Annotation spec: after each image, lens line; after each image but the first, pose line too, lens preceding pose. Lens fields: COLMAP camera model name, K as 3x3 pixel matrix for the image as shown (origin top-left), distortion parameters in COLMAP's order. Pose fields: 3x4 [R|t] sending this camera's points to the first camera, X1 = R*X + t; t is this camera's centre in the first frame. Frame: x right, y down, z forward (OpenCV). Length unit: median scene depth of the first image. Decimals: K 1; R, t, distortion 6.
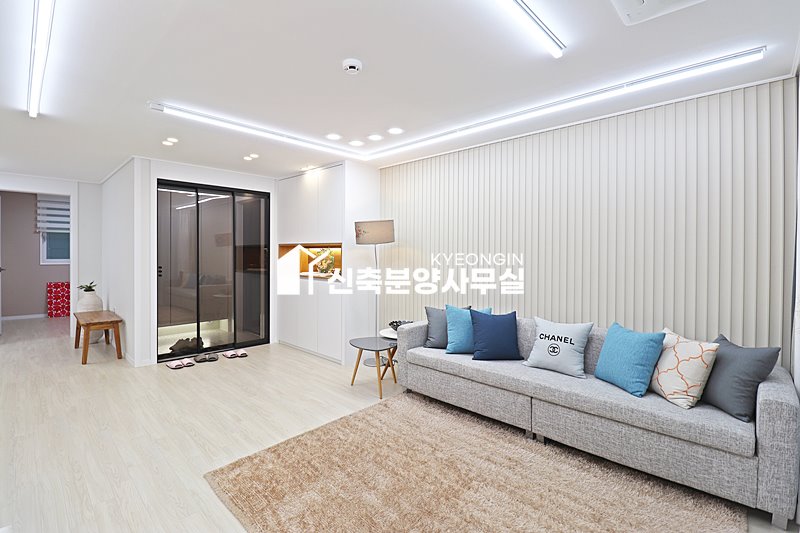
lens RADIAL K [[372.5, 0, 406.1], [0, 372.5, 250.5], [0, 0, 1]] dist [0.000993, -0.001059]
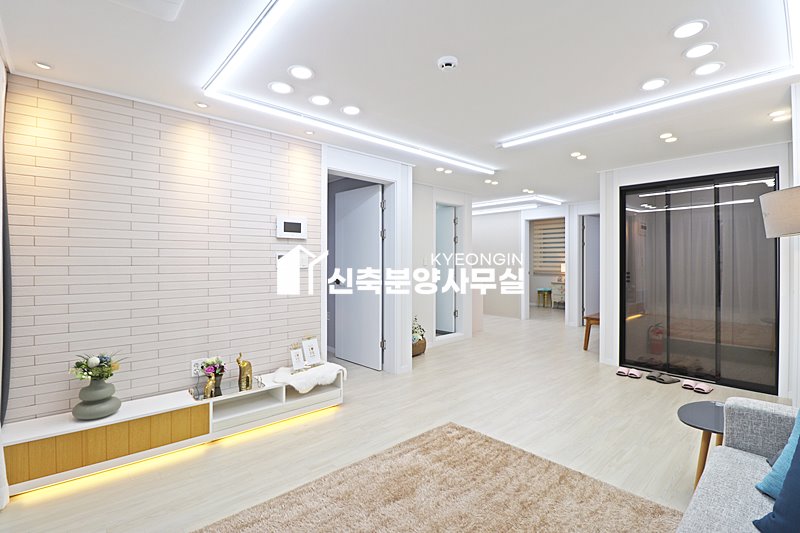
lens RADIAL K [[372.5, 0, 401.1], [0, 372.5, 261.8], [0, 0, 1]] dist [0.000993, -0.001059]
pose [[-0.071920, -0.001556, -0.997409, 0.540519], [0.003440, 0.999992, -0.001808, 0.018077], [0.997404, -0.003561, -0.071914, 0.617279]]
